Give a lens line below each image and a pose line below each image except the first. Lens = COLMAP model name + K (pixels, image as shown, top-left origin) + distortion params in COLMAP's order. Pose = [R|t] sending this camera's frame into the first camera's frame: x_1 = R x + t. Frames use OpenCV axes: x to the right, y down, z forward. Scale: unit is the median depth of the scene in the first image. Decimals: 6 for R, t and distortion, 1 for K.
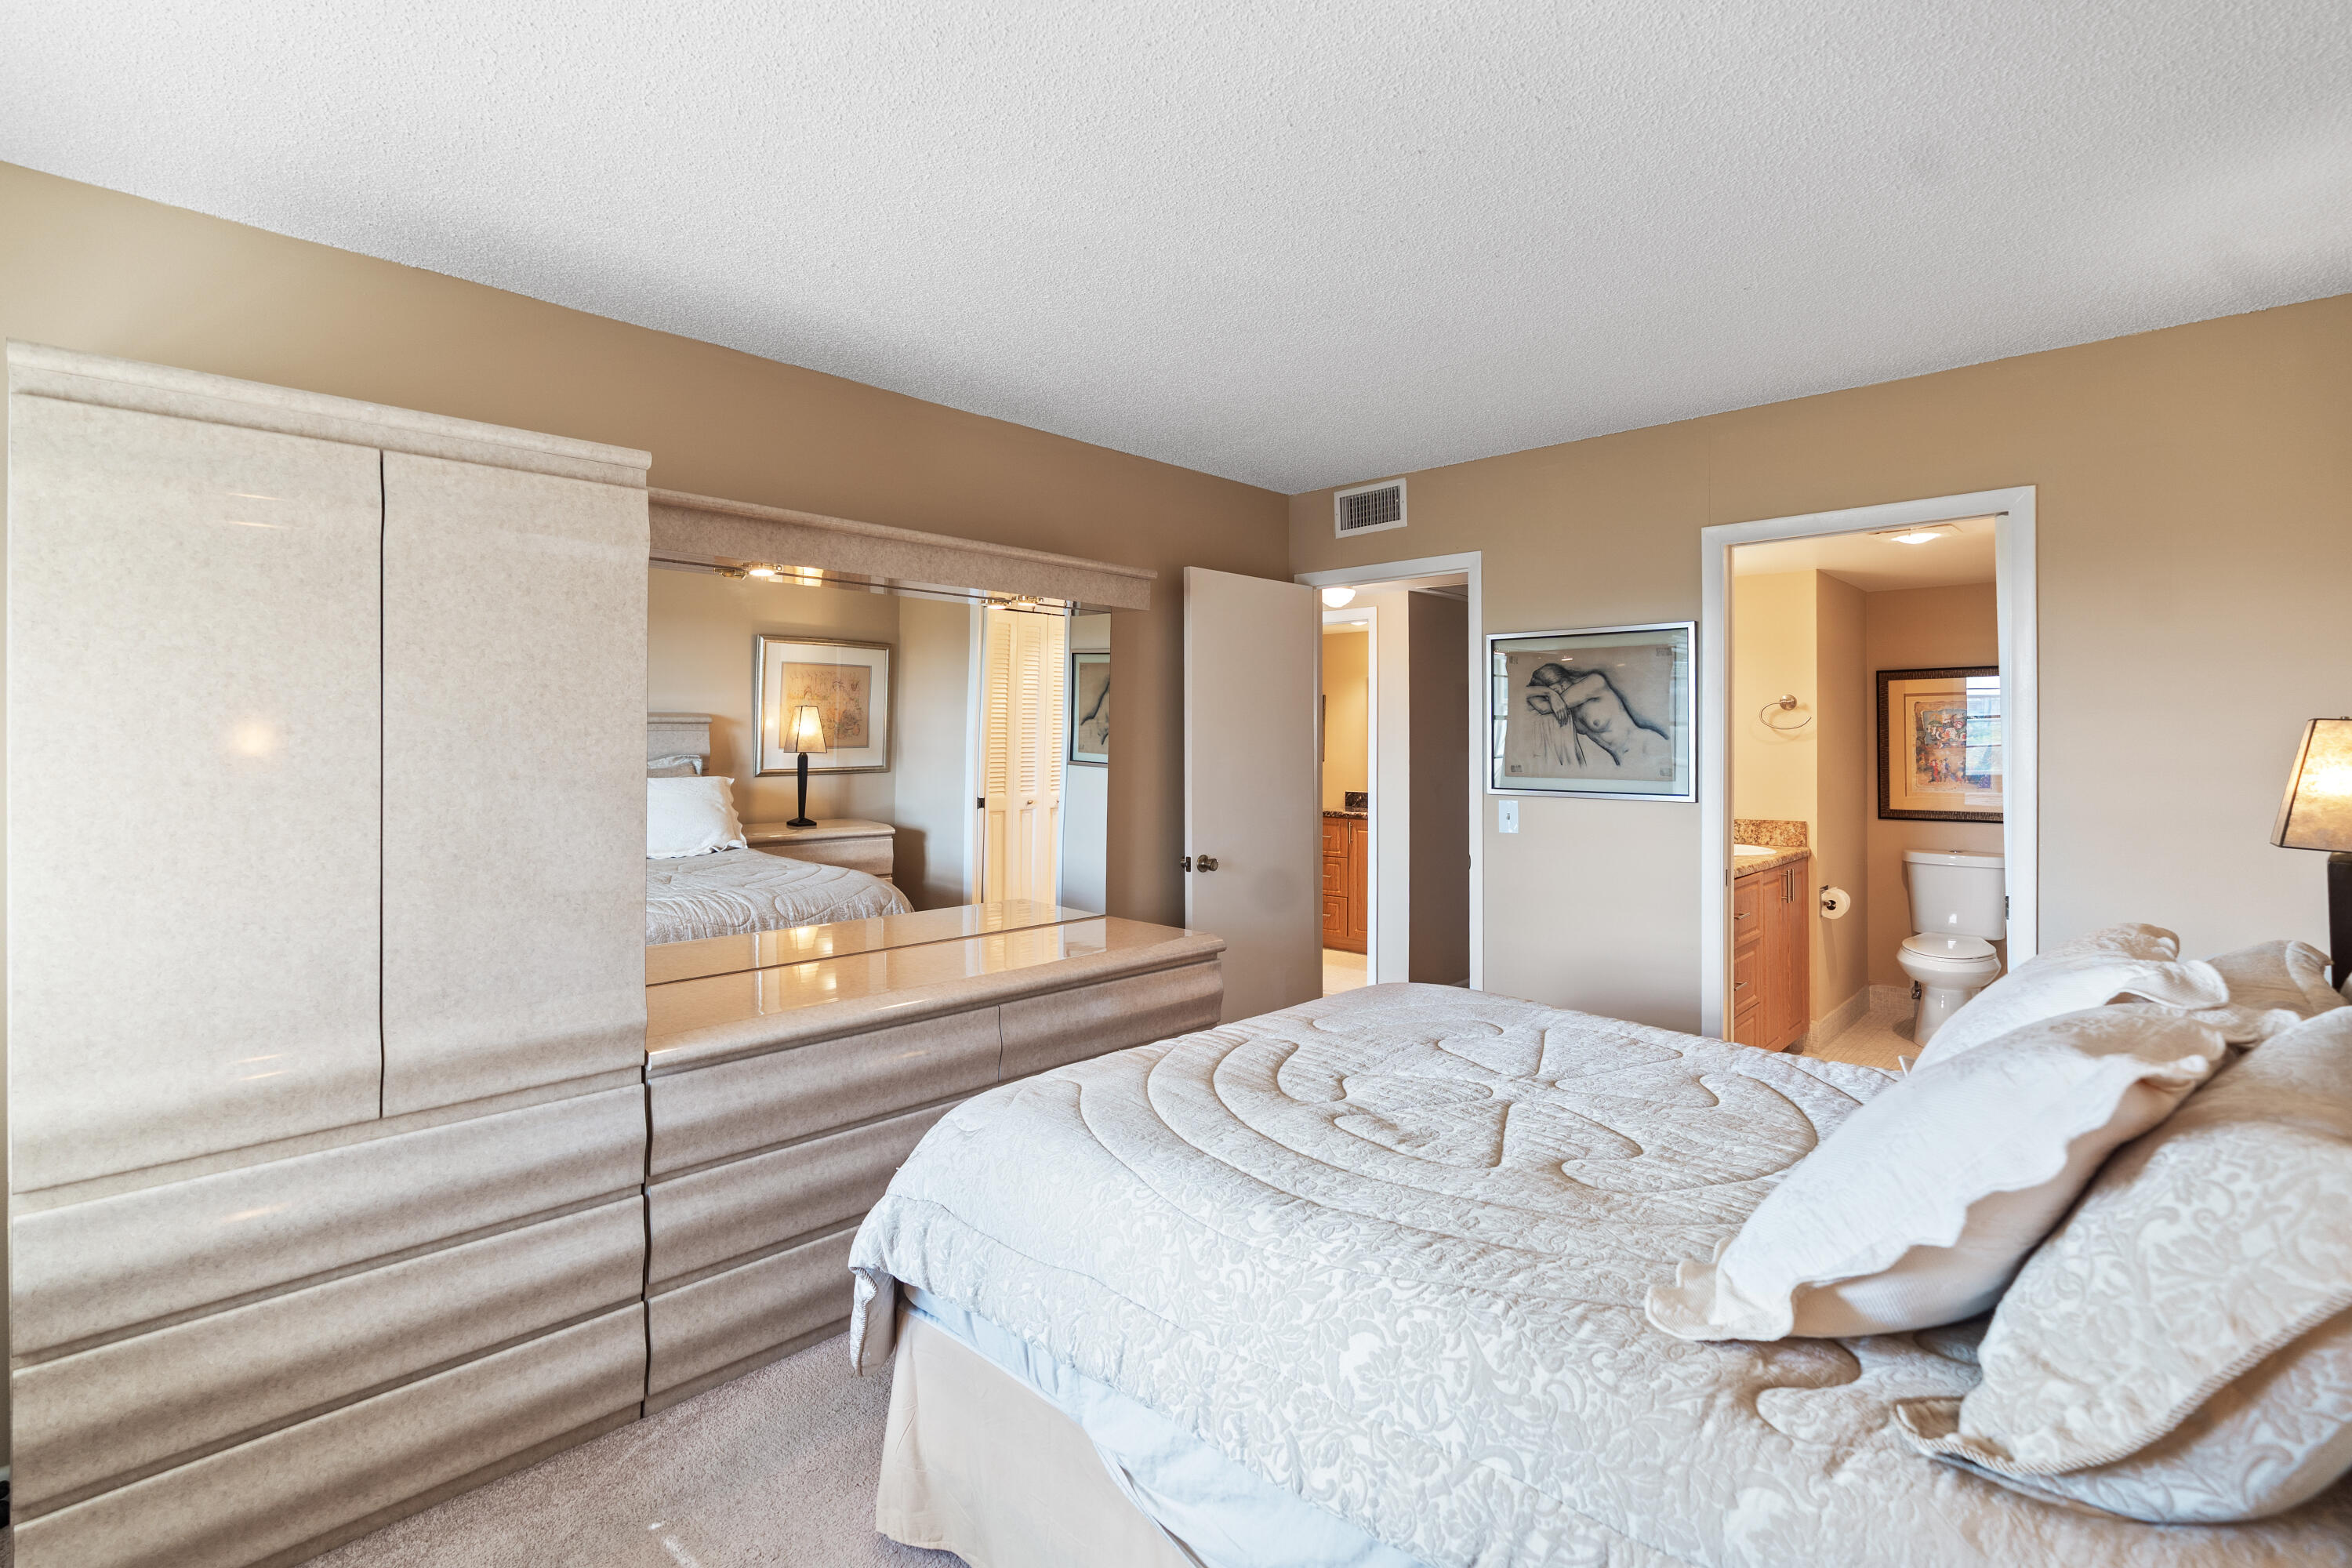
lens RADIAL K [[1080.0, 0, 1176.0], [0, 1080.0, 732.8], [0, 0, 1]] dist [-0.008367, 0.004045]
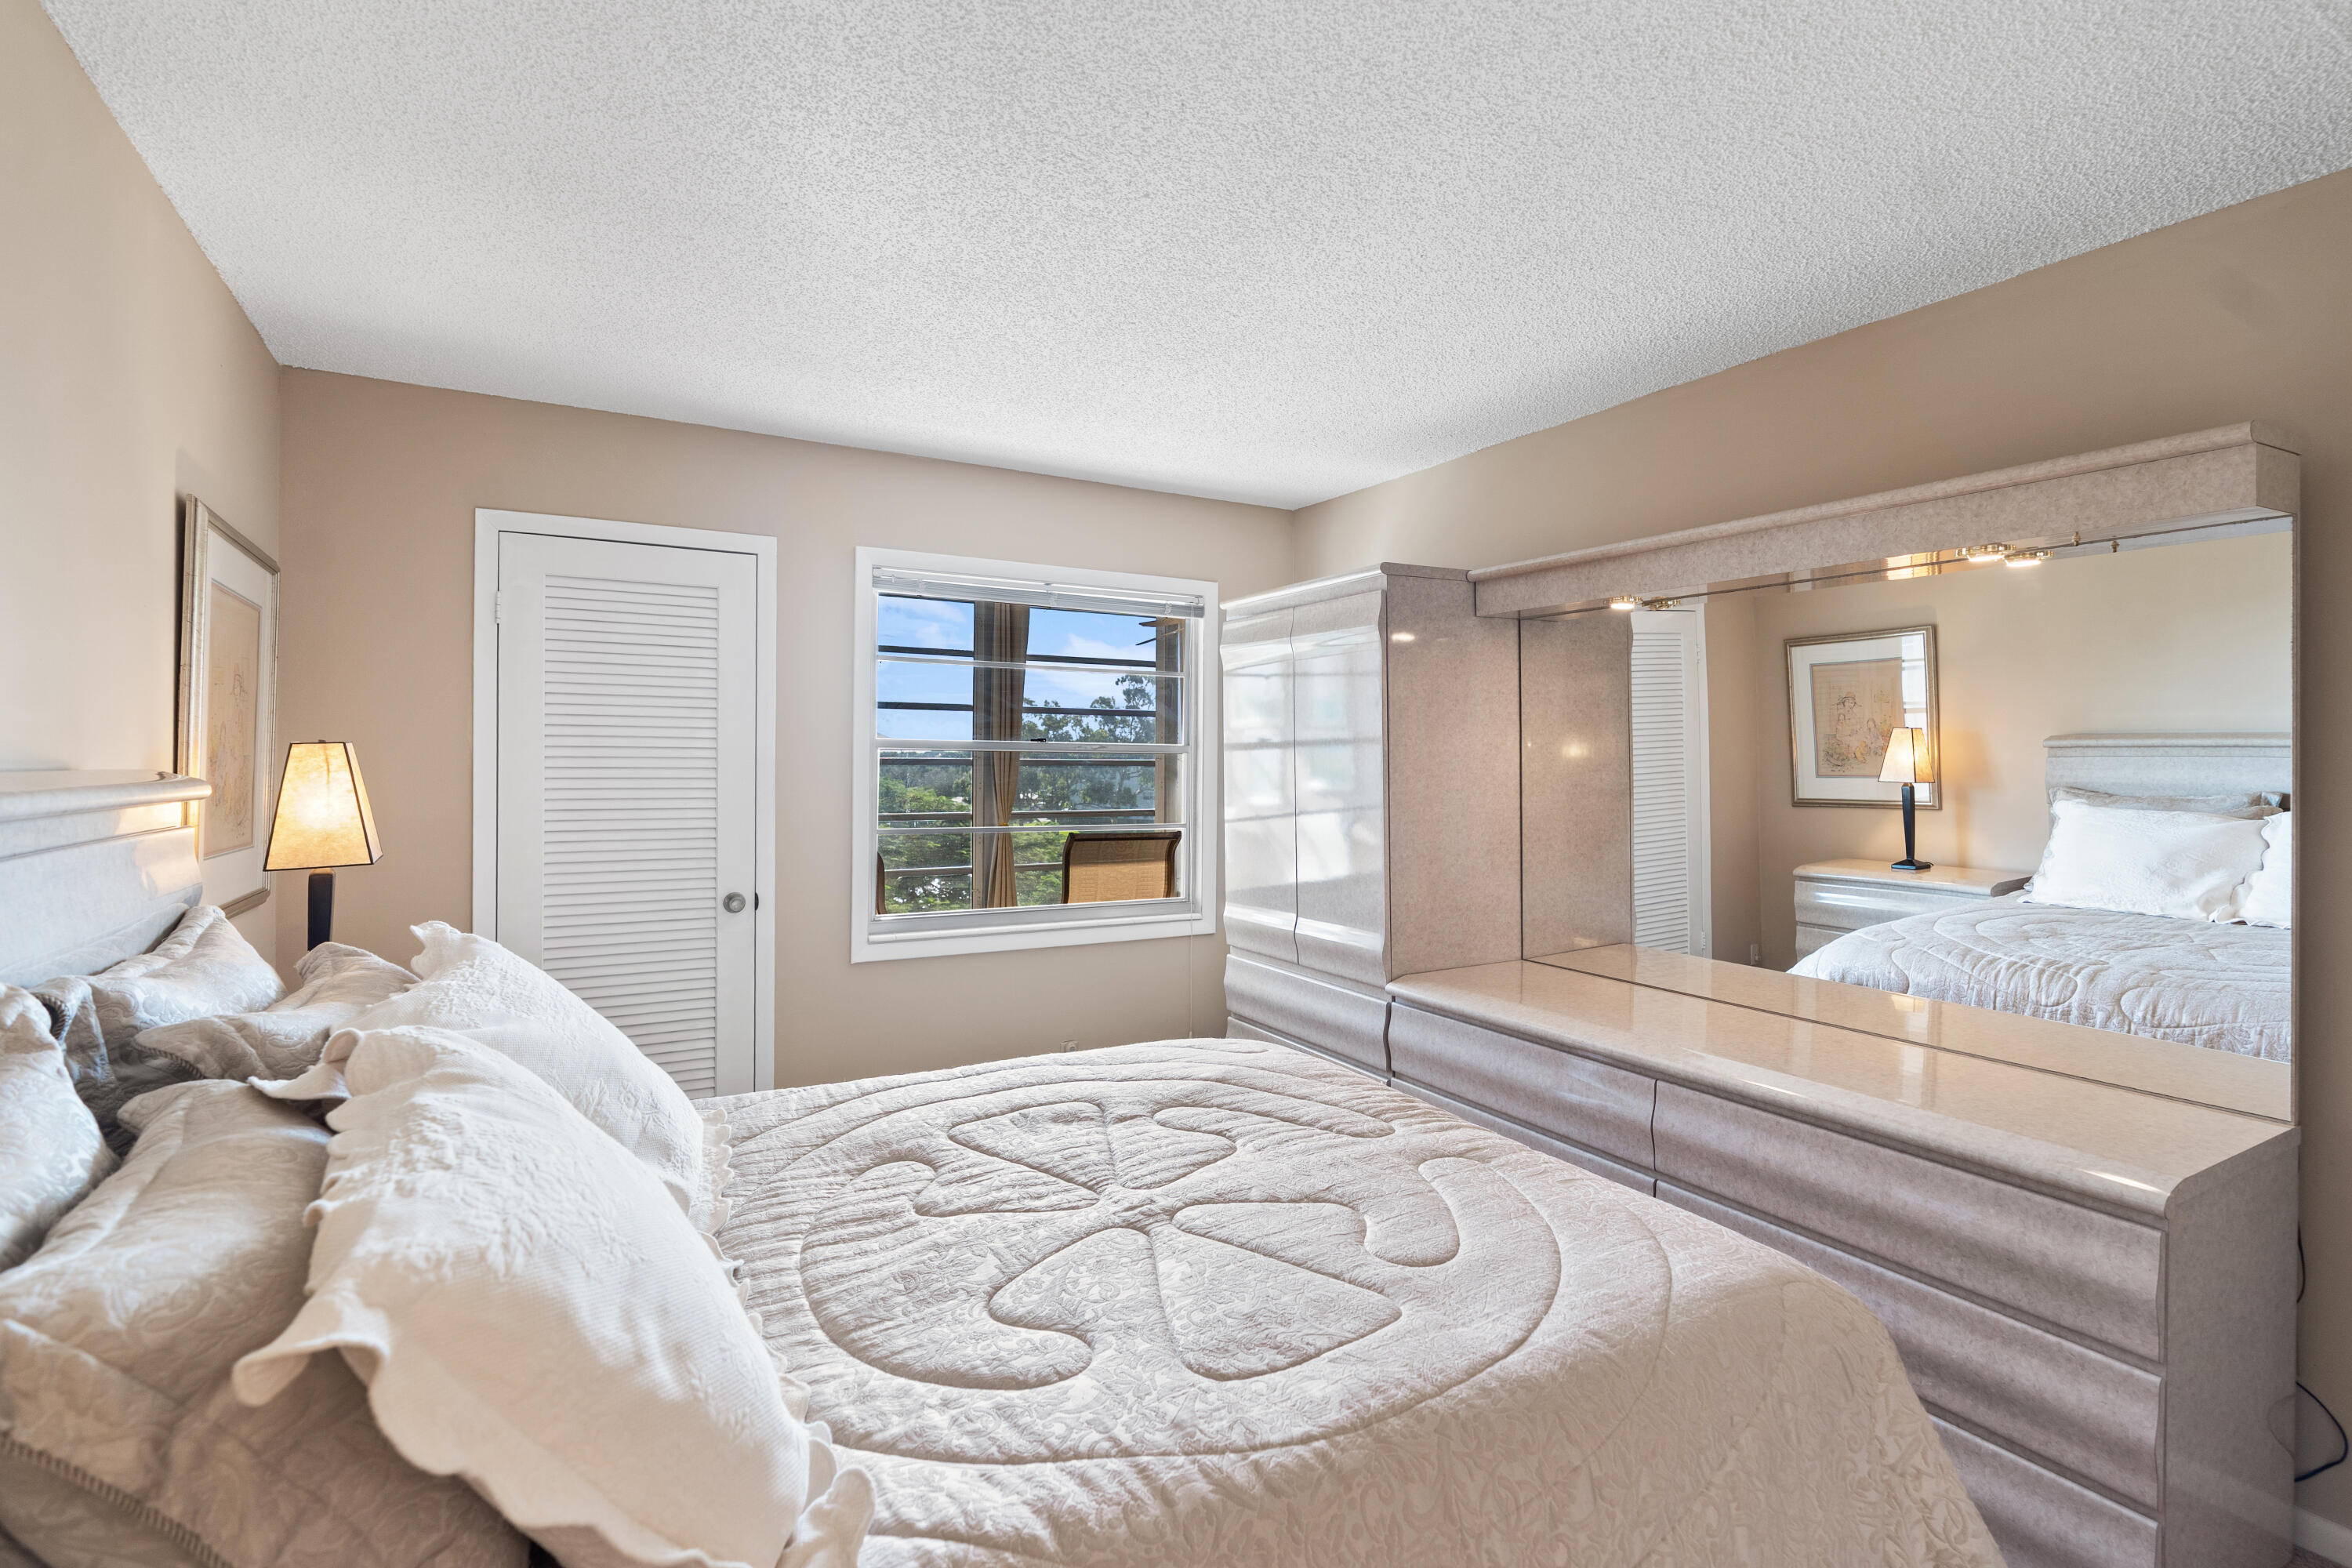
lens RADIAL K [[1080.0, 0, 1189.7], [0, 1080.0, 777.0], [0, 0, 1]] dist [-0.008367, 0.004045]
pose [[-0.284792, 0.007008, -0.958564, 1.450910], [0.005476, 0.999969, 0.005684, 0.016812], [0.958574, -0.003630, -0.284822, 1.730123]]
